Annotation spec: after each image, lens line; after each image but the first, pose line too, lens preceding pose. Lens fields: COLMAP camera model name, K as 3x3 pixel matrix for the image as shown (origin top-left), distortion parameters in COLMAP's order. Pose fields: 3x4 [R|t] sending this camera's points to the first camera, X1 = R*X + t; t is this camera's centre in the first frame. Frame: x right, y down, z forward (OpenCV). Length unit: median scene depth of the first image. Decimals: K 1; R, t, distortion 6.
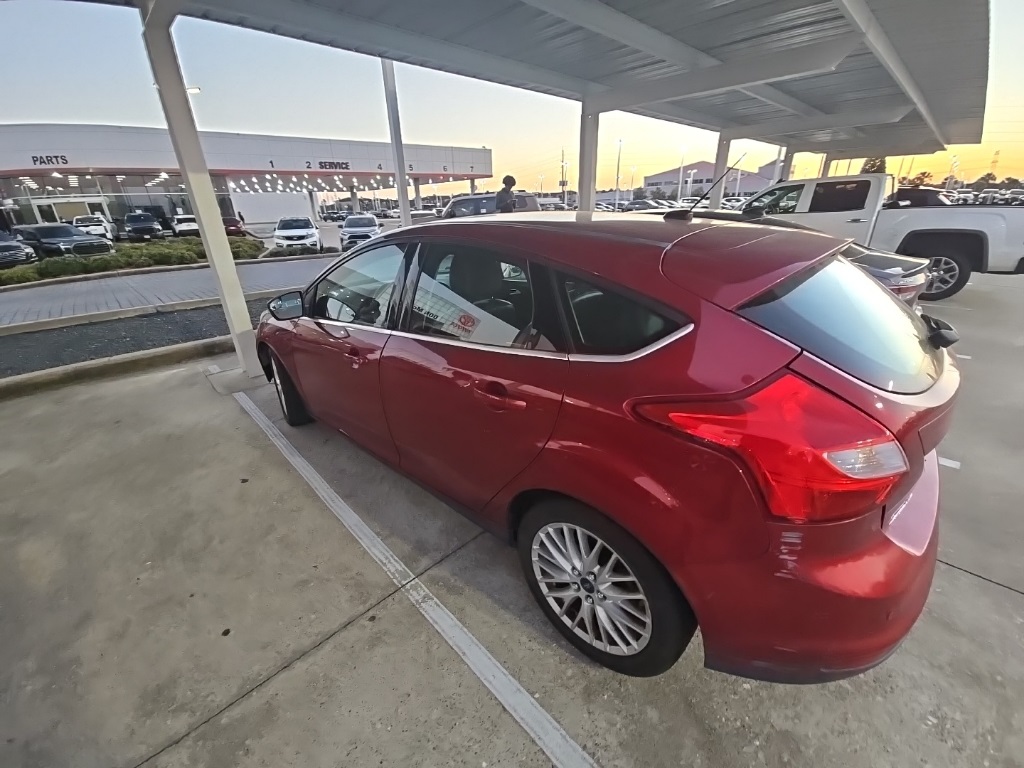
lens RADIAL K [[416.5, 0, 511.4], [0, 416.5, 387.6], [0, 0, 1]] dist [0.011728, -0.007932]
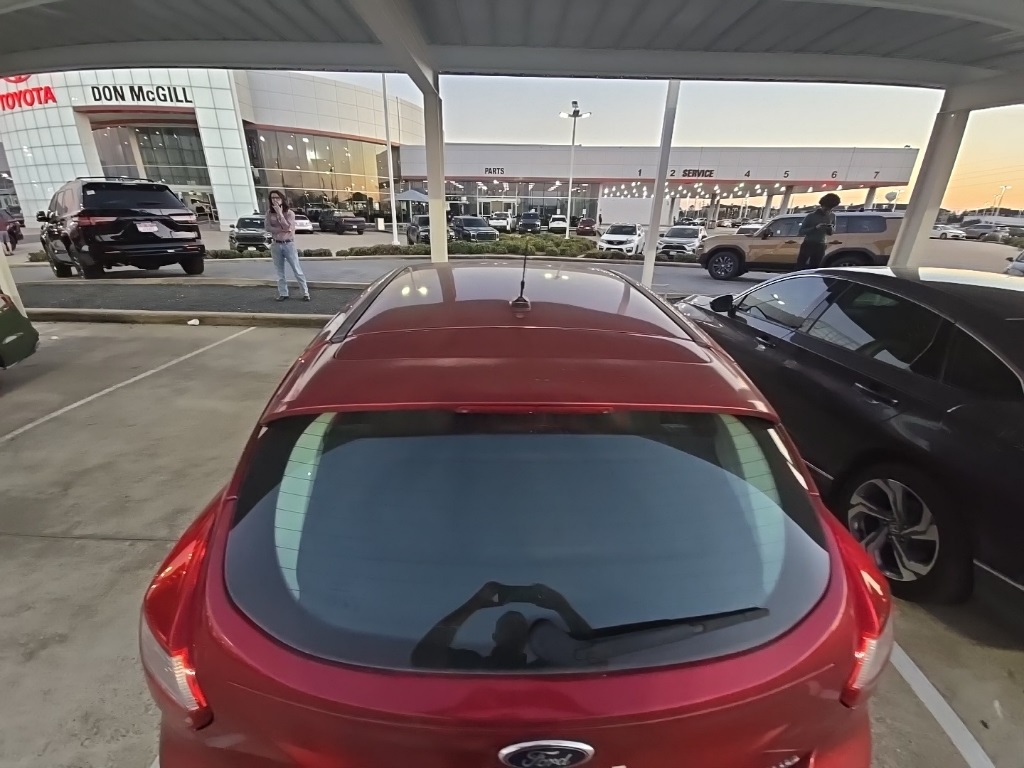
lens RADIAL K [[416.5, 0, 507.6], [0, 416.5, 383.2], [0, 0, 1]] dist [0.011728, -0.007932]
pose [[0.705794, 0.310193, -0.636895, 0.049506], [-0.321334, 0.941412, 0.102410, -0.018634], [0.631347, 0.132375, 0.764119, 0.021124]]
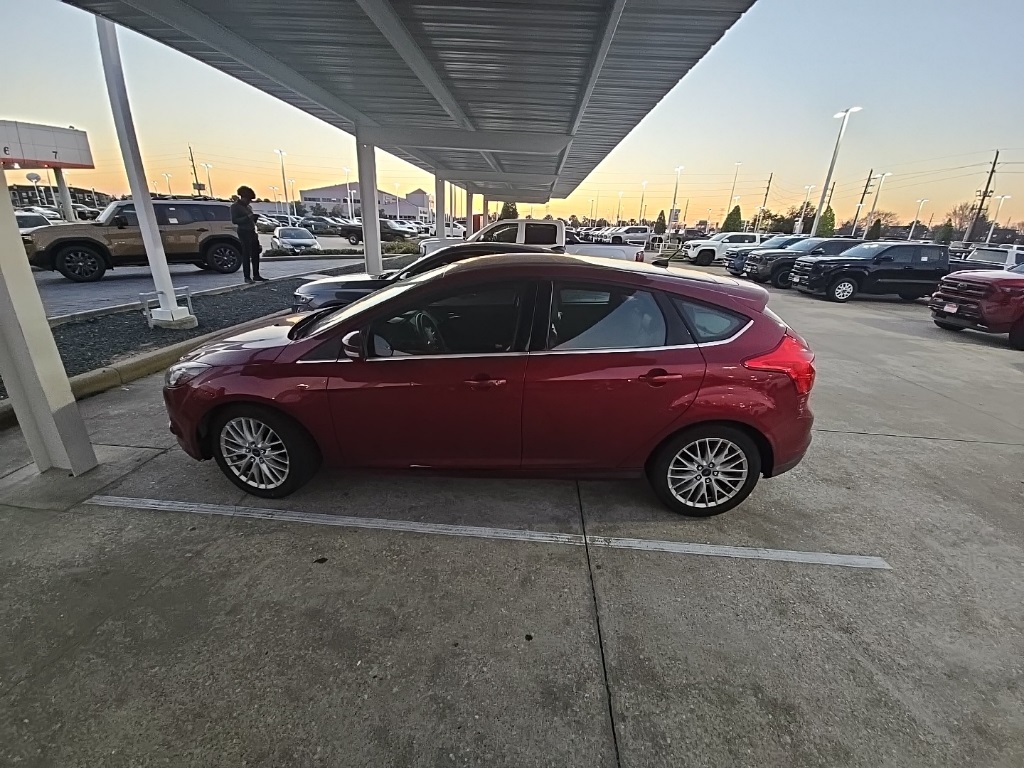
lens RADIAL K [[416.5, 0, 511.8], [0, 416.5, 384.5], [0, 0, 1]] dist [0.011728, -0.007932]
pose [[0.737943, -0.185042, 0.648999, -0.069627], [0.210542, 0.976802, 0.039109, -0.006194], [-0.641180, 0.107781, 0.759784, 0.006572]]
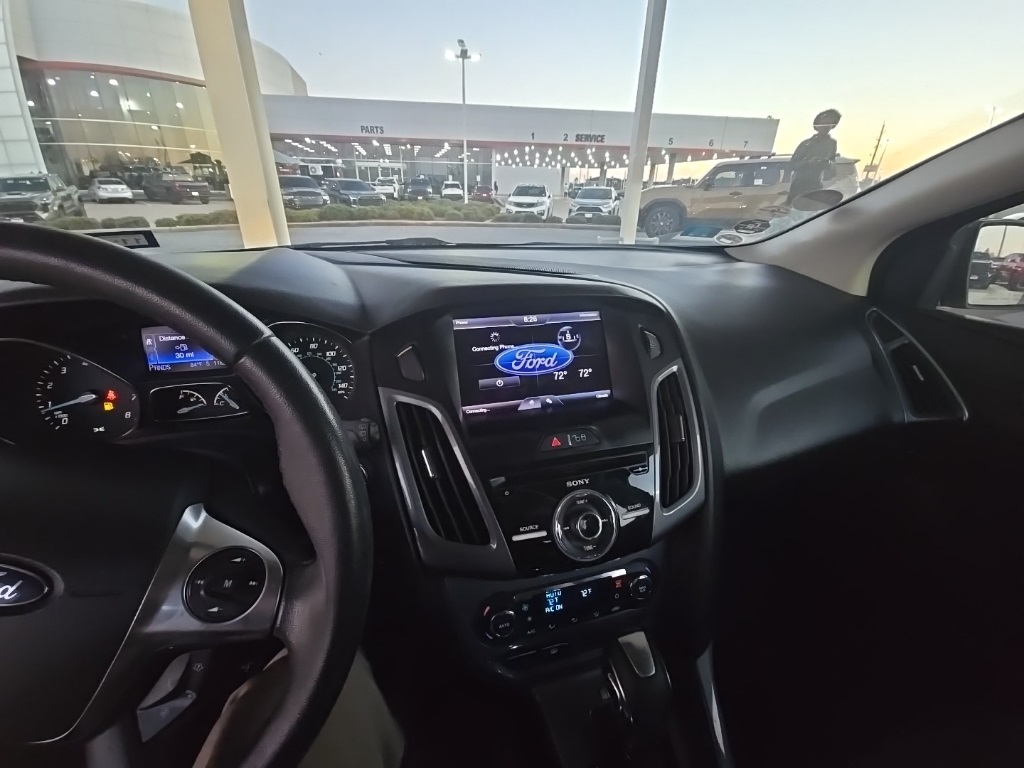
lens RADIAL K [[416.5, 0, 511.0], [0, 416.5, 377.9], [0, 0, 1]] dist [0.011728, -0.007932]
pose [[0.860449, 0.254293, -0.441545, -0.012598], [-0.247311, 0.966073, 0.074437, -0.021507], [0.445493, 0.045149, 0.894146, 0.081389]]
